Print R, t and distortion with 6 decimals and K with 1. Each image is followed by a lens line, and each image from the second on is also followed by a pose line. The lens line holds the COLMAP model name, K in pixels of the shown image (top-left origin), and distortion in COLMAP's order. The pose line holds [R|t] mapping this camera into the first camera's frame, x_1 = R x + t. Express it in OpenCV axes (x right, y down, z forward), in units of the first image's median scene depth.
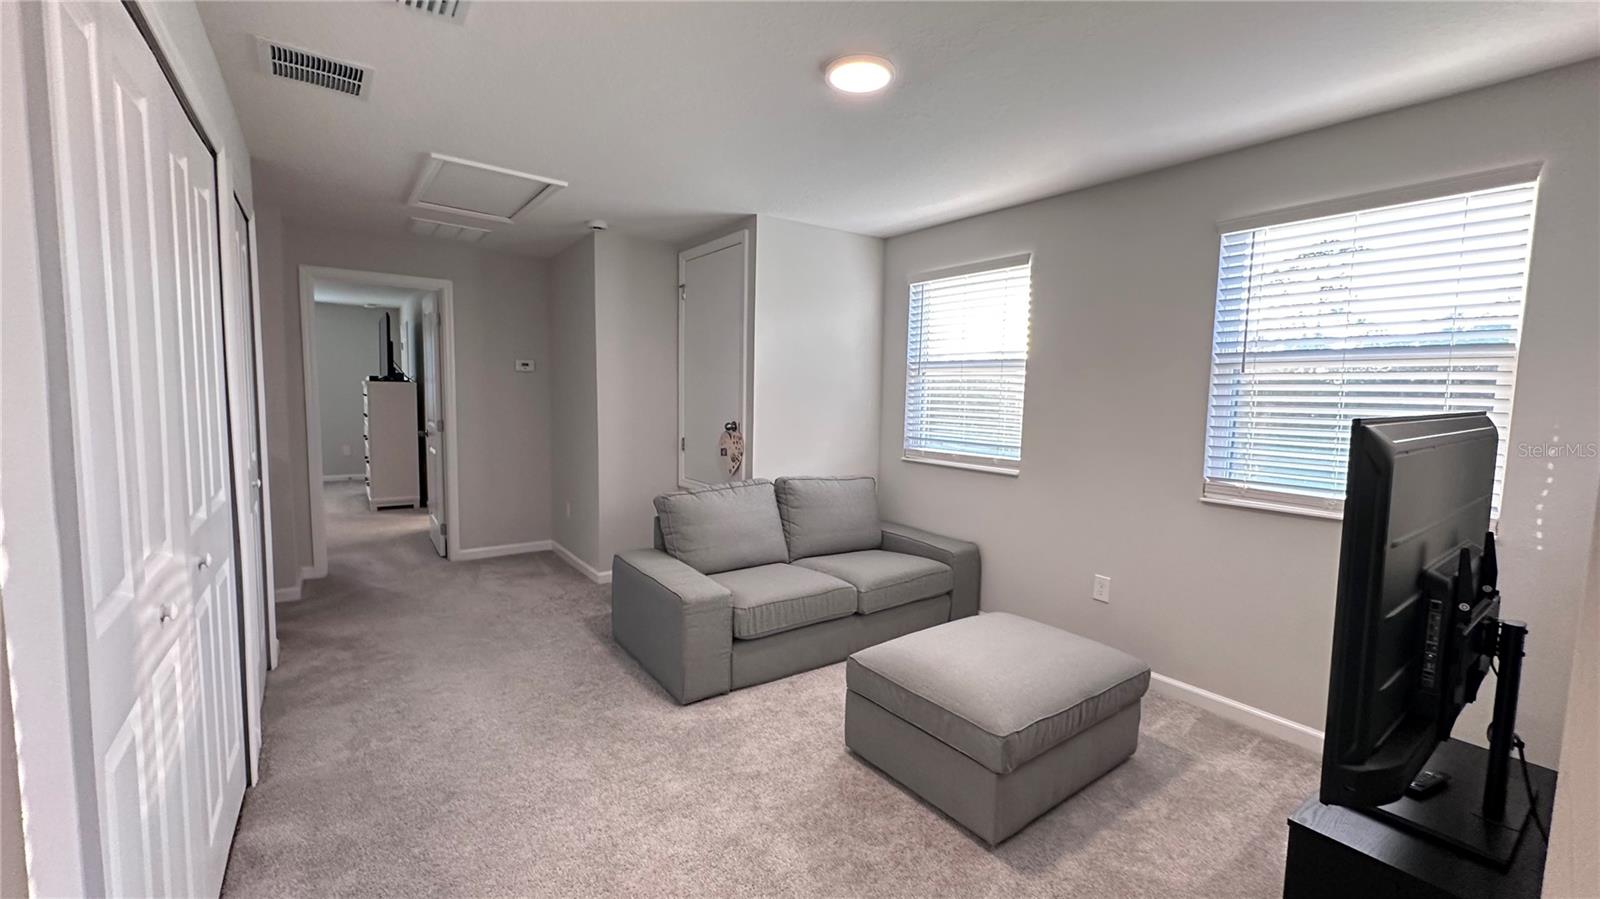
lens RADIAL K [[637.4, 0, 794.7], [0, 637.4, 443.9], [0, 0, 1]] dist [-0.006332, 0.002102]
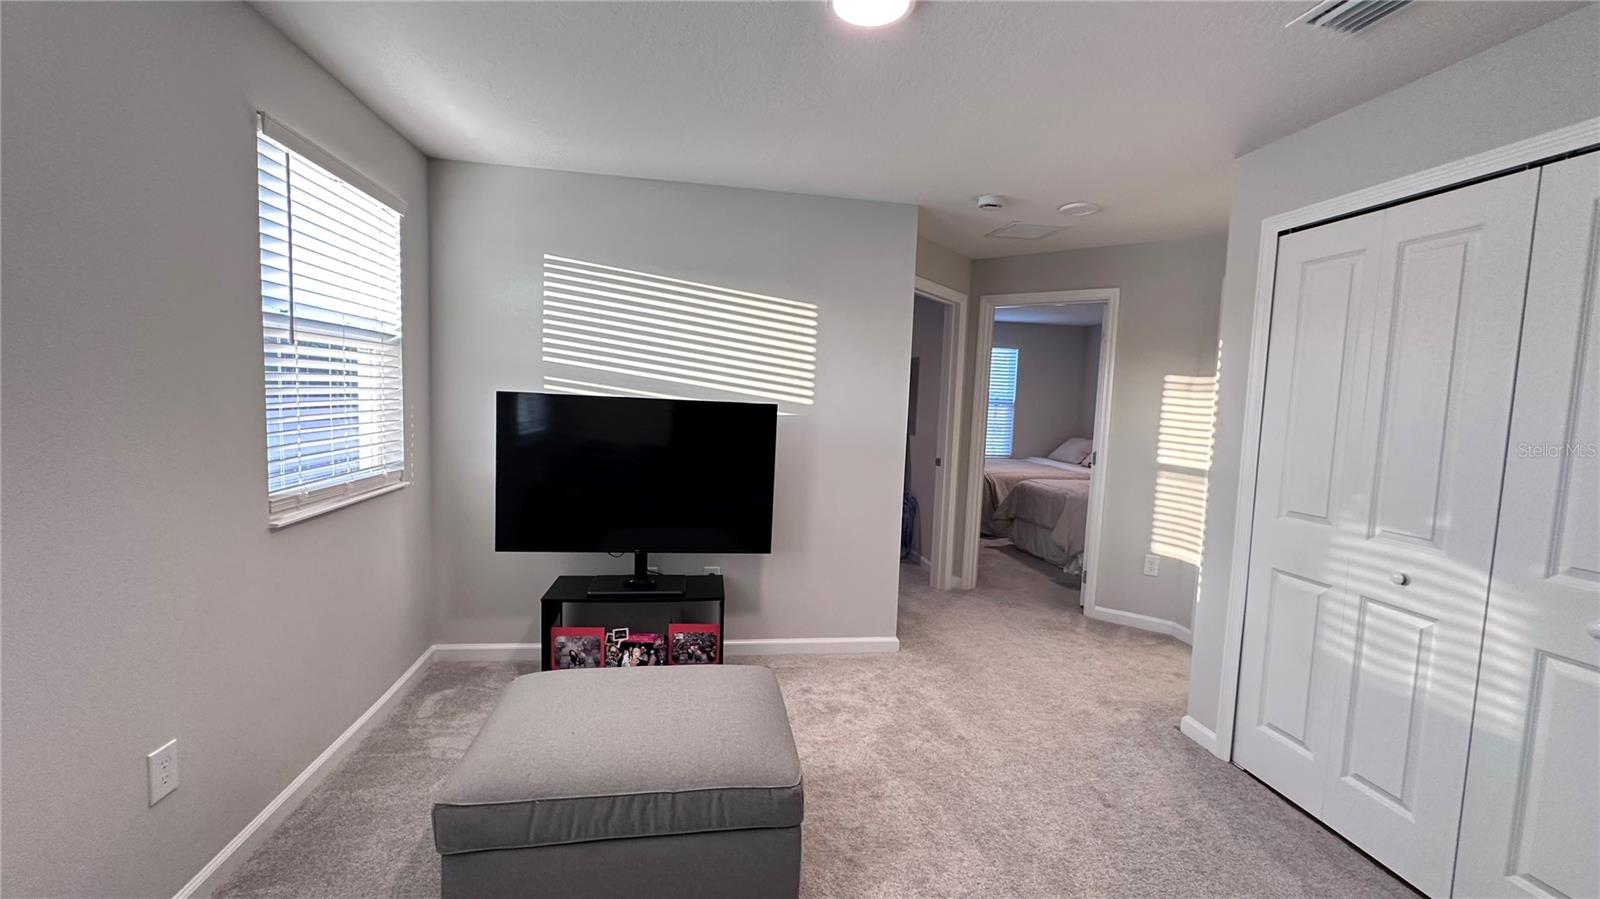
lens RADIAL K [[637.4, 0, 799.9], [0, 637.4, 447.2], [0, 0, 1]] dist [-0.006332, 0.002102]
pose [[-0.896477, -0.085252, 0.434812, -0.127075], [-0.010454, 0.985112, 0.171593, -0.093332], [-0.442968, 0.149284, -0.884022, 1.051439]]
